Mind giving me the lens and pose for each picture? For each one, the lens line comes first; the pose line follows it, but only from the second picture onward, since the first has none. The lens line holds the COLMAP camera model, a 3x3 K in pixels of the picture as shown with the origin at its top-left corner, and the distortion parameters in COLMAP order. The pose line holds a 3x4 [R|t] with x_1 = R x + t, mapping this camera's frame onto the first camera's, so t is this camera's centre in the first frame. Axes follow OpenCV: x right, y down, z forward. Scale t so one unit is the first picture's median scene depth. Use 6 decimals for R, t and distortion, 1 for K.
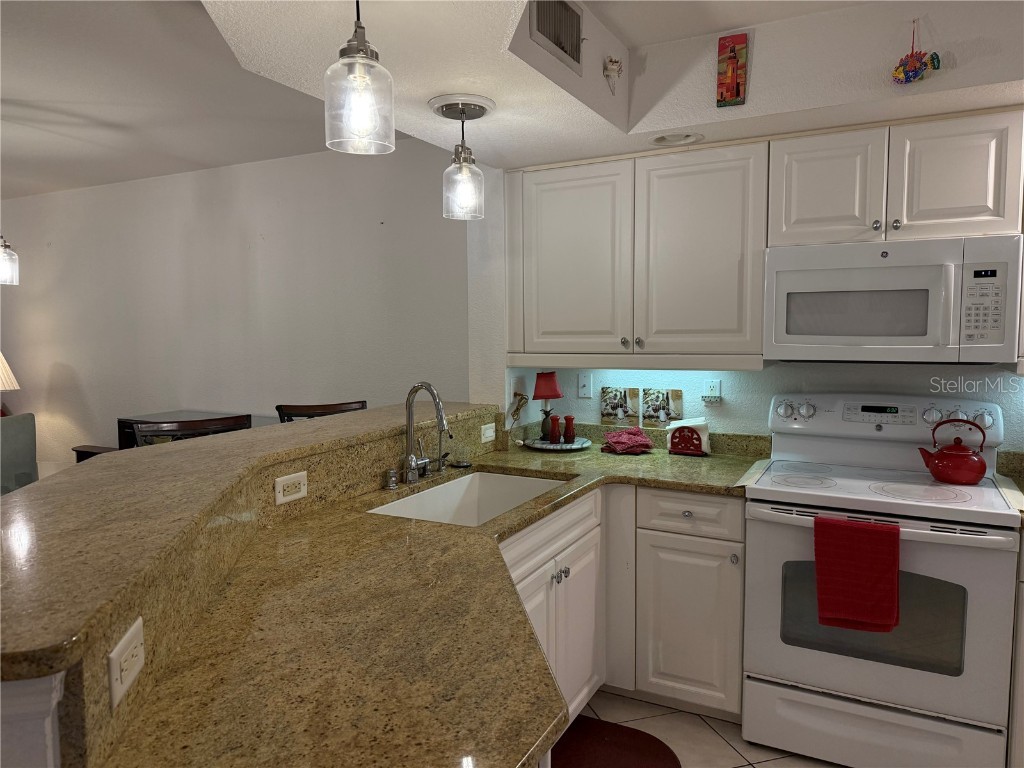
lens RADIAL K [[718.8, 0, 510.5], [0, 718.8, 380.6], [0, 0, 1]] dist [0.068004, -0.083552]
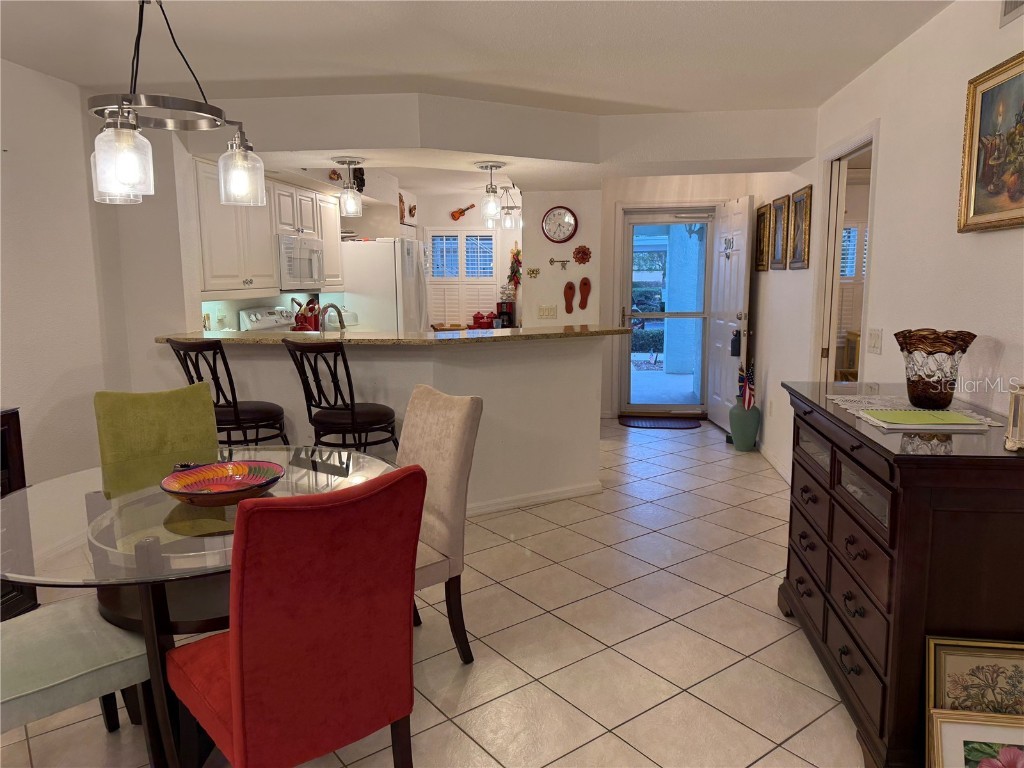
lens RADIAL K [[718.8, 0, 510.5], [0, 718.8, 380.6], [0, 0, 1]] dist [0.068004, -0.083552]
pose [[-0.356121, -0.128387, 0.925578, -1.937201], [0.075341, 0.983347, 0.165388, -0.072070], [-0.931398, 0.128632, -0.340517, 1.219310]]
